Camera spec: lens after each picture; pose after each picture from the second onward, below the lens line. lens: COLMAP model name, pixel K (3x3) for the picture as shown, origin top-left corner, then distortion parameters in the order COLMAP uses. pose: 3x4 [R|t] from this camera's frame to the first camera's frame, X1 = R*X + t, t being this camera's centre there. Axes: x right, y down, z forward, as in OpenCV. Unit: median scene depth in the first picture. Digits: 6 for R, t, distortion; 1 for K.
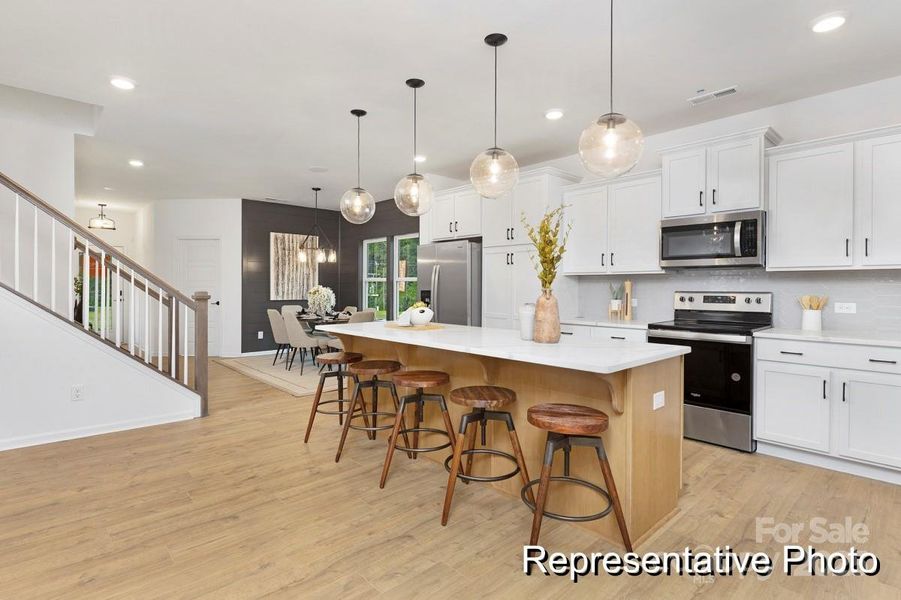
lens RADIAL K [[449.6, 0, 440.5], [0, 449.6, 287.7], [0, 0, 1]] dist [-0.005168, 0.000188]
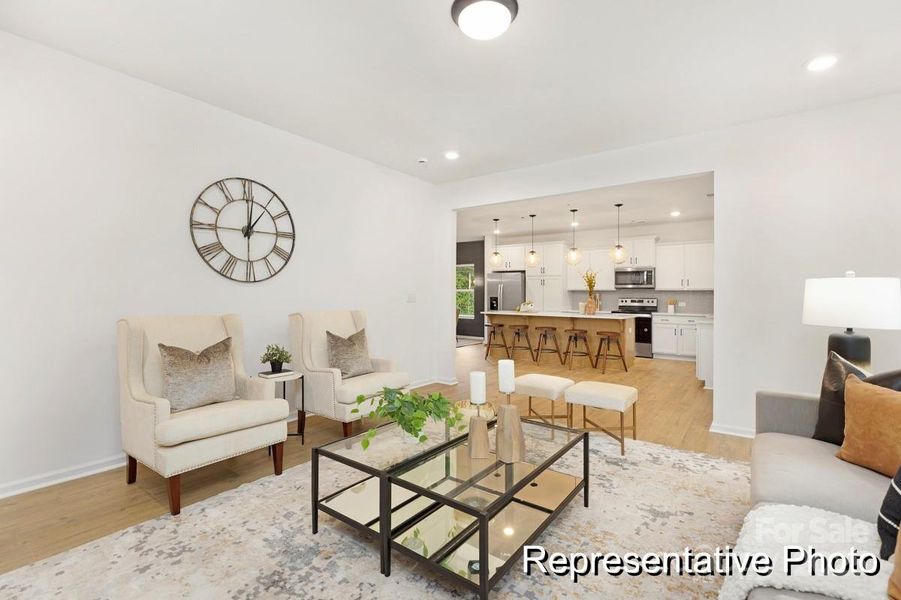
lens RADIAL K [[399.4, 0, 443.9], [0, 399.4, 289.3], [0, 0, 1]] dist [0.000186, -0.000245]
pose [[0.982117, 0.005206, 0.188199, -0.912964], [-0.003050, 0.999926, -0.011743, -0.011355], [-0.188247, 0.010959, 0.982061, -1.043640]]
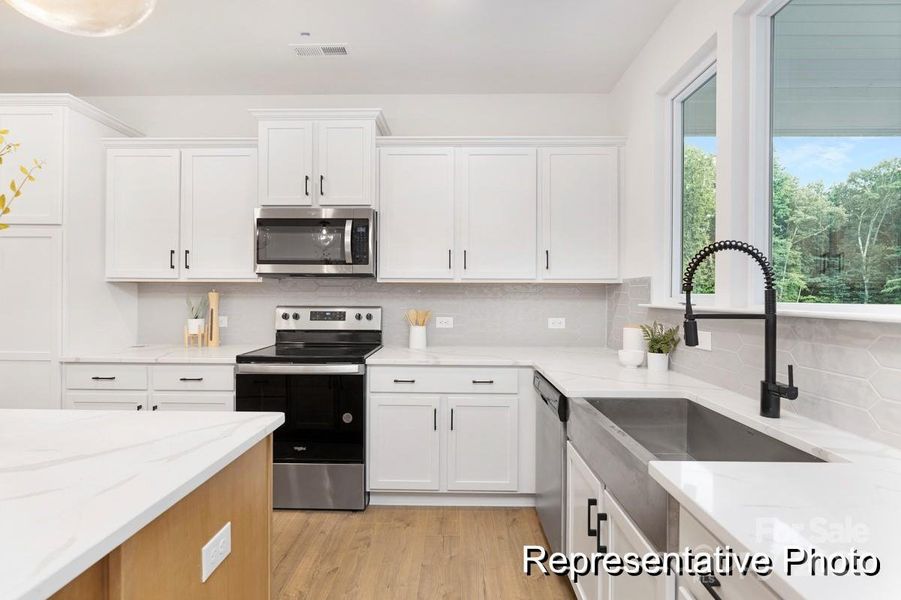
lens RADIAL K [[440.2, 0, 449.0], [0, 440.2, 296.3], [0, 0, 1]] dist [-0.001854, 0.000389]
pose [[0.678945, -0.004842, 0.734173, 0.206439], [0.000358, 0.999980, 0.006263, -0.015376], [-0.734189, -0.003989, 0.678934, 0.332973]]
